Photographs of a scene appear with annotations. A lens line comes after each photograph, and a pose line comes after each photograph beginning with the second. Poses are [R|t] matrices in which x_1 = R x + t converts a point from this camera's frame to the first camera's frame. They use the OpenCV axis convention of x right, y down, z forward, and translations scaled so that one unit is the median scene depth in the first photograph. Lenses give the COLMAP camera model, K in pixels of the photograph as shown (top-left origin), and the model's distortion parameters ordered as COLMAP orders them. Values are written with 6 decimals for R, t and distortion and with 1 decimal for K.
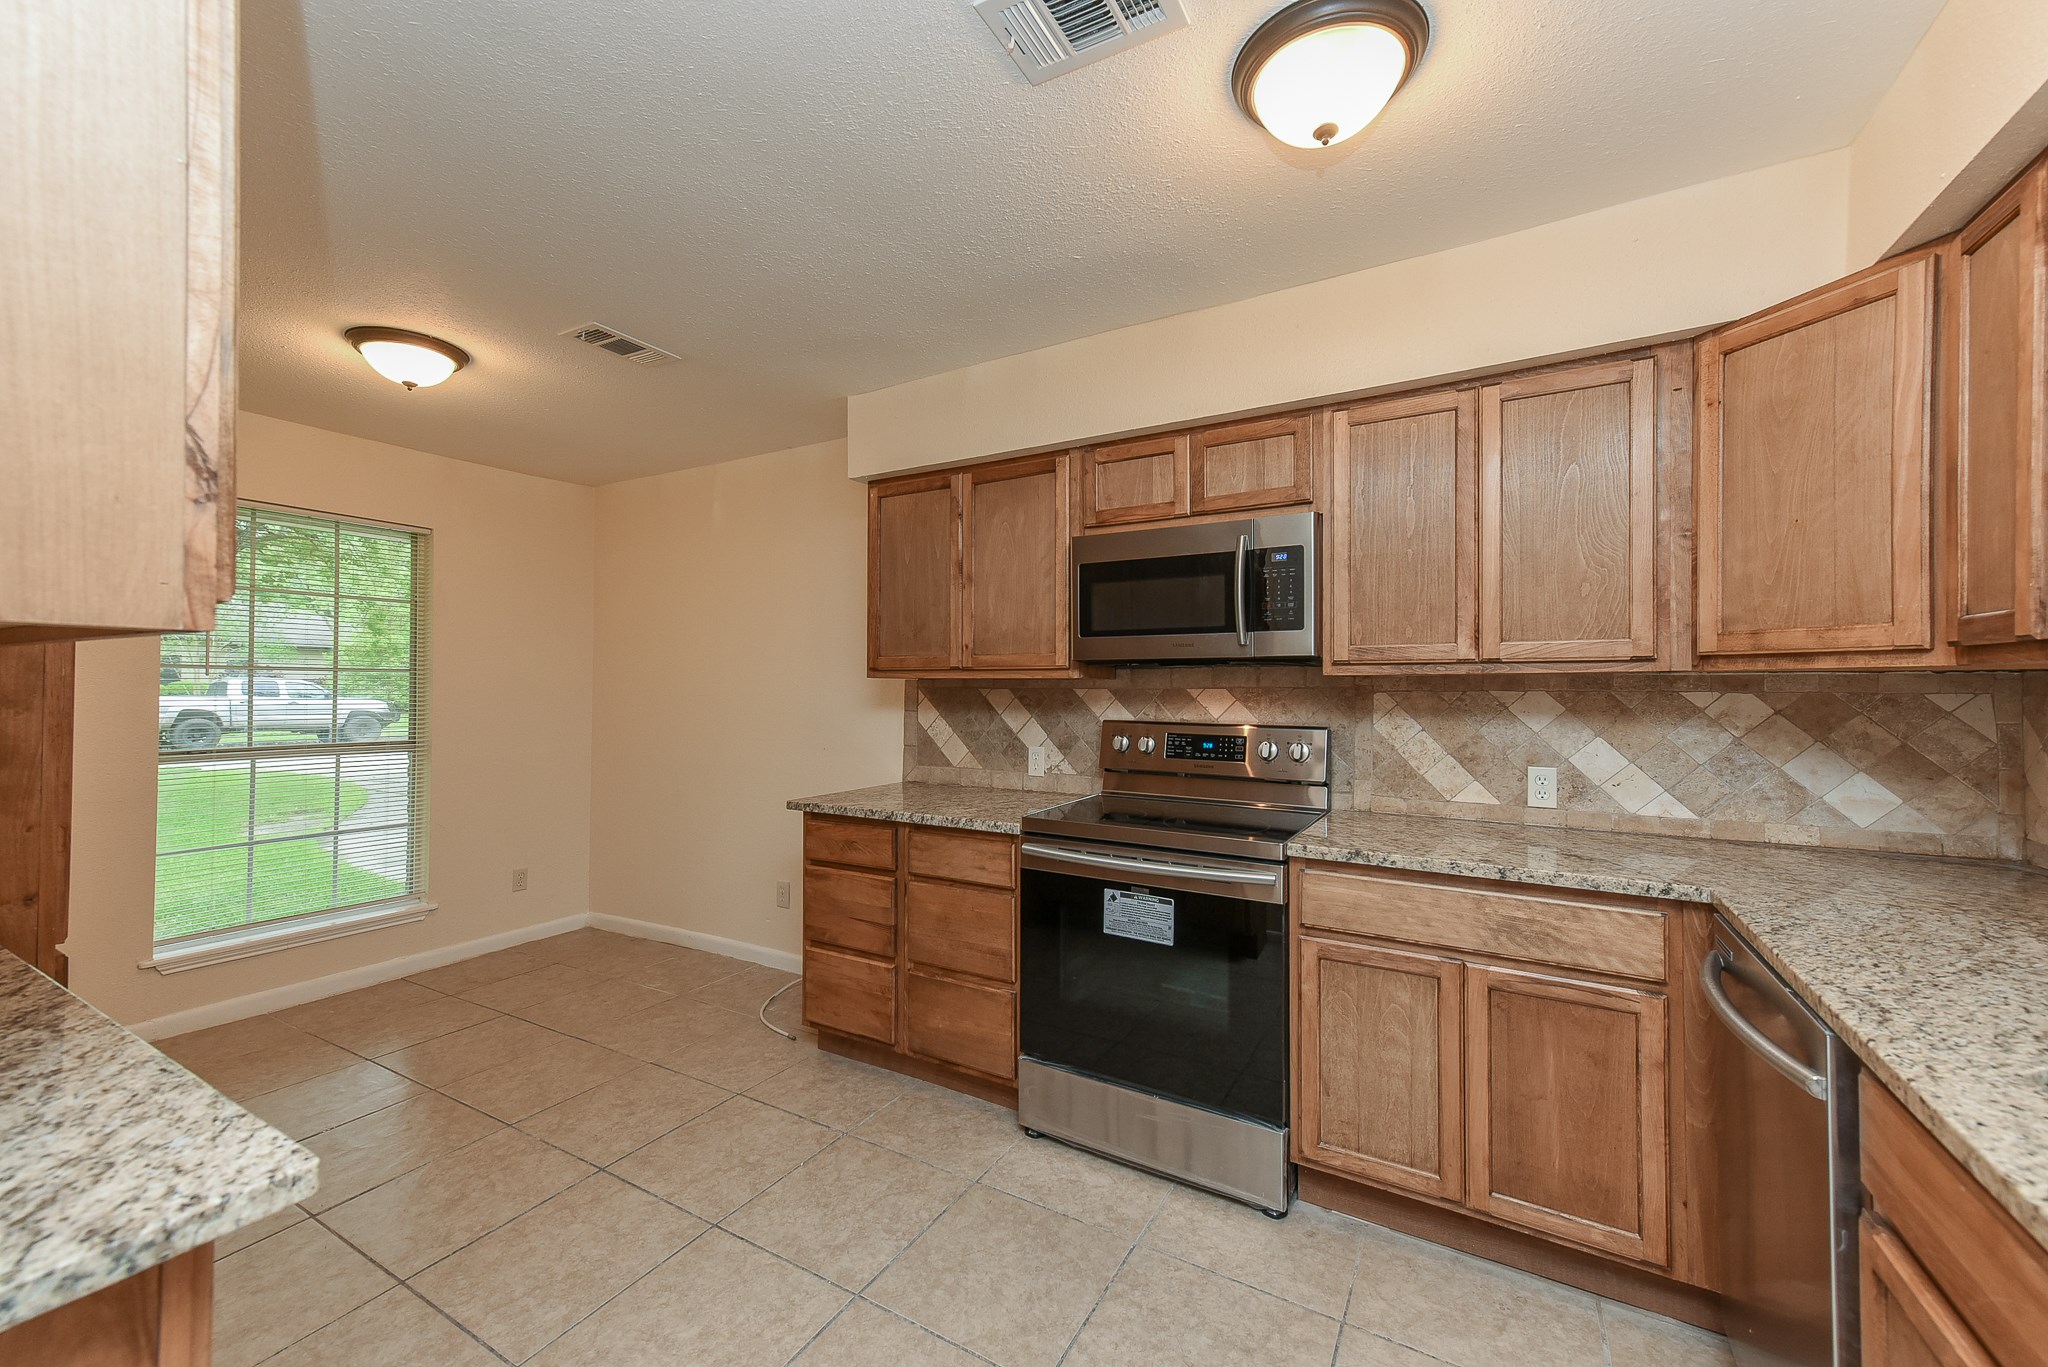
lens RADIAL K [[806.3, 0, 1032.0], [0, 806.3, 680.9], [0, 0, 1]] dist [0.014129, 0.000592]
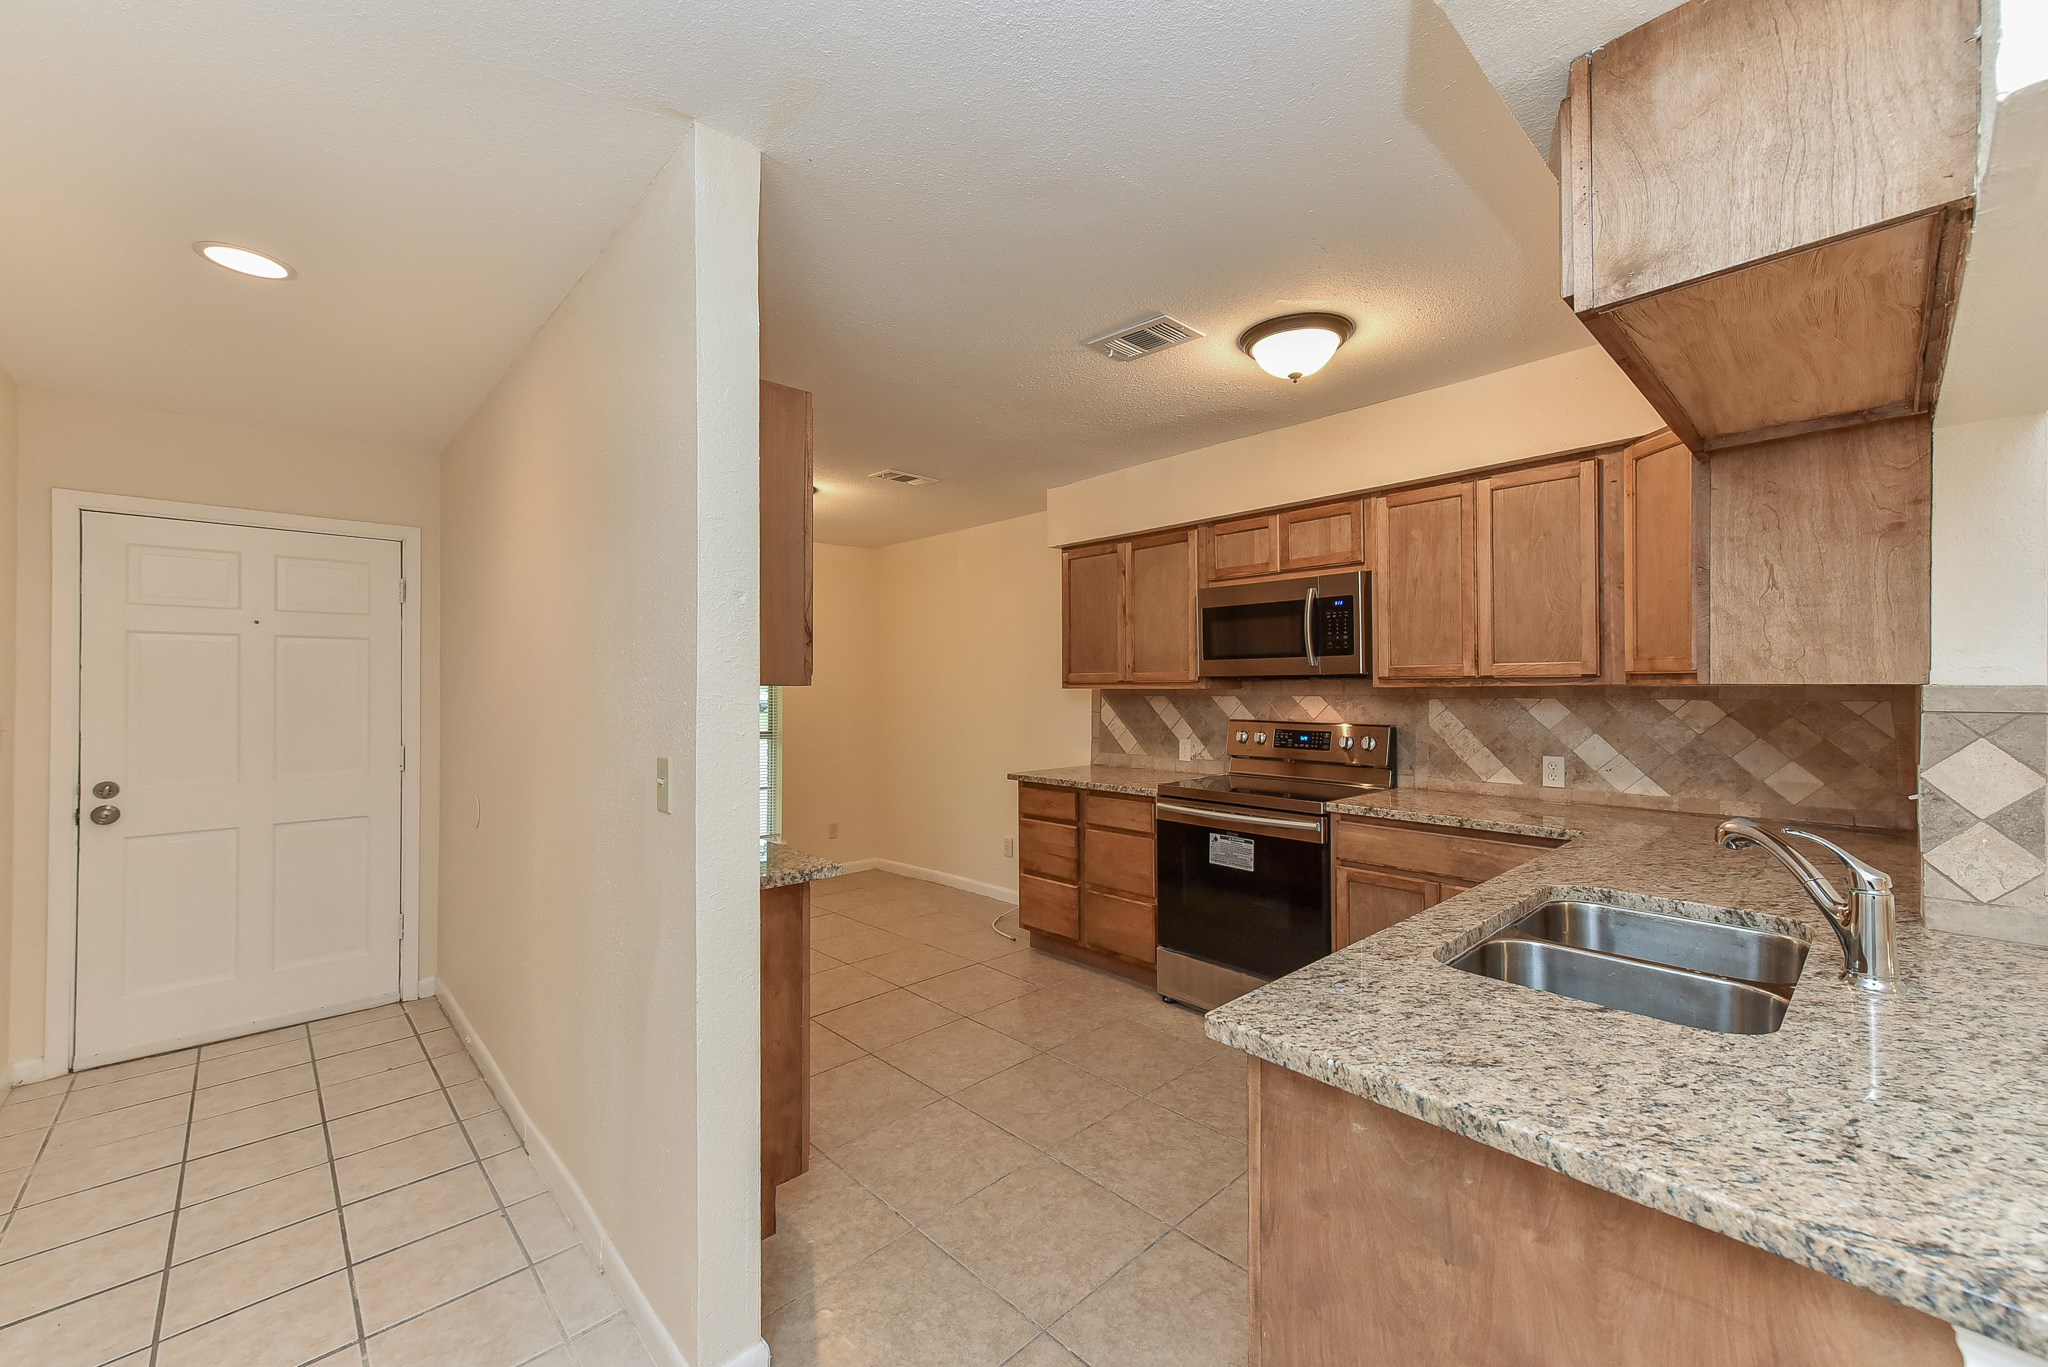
lens RADIAL K [[806.3, 0, 1032.0], [0, 806.3, 680.9], [0, 0, 1]] dist [0.014129, 0.000592]
pose [[0.960660, -0.008296, -0.277603, 0.168631], [0.008024, 0.999966, -0.002117, -0.017963], [0.277611, -0.000194, 0.960694, -0.451649]]
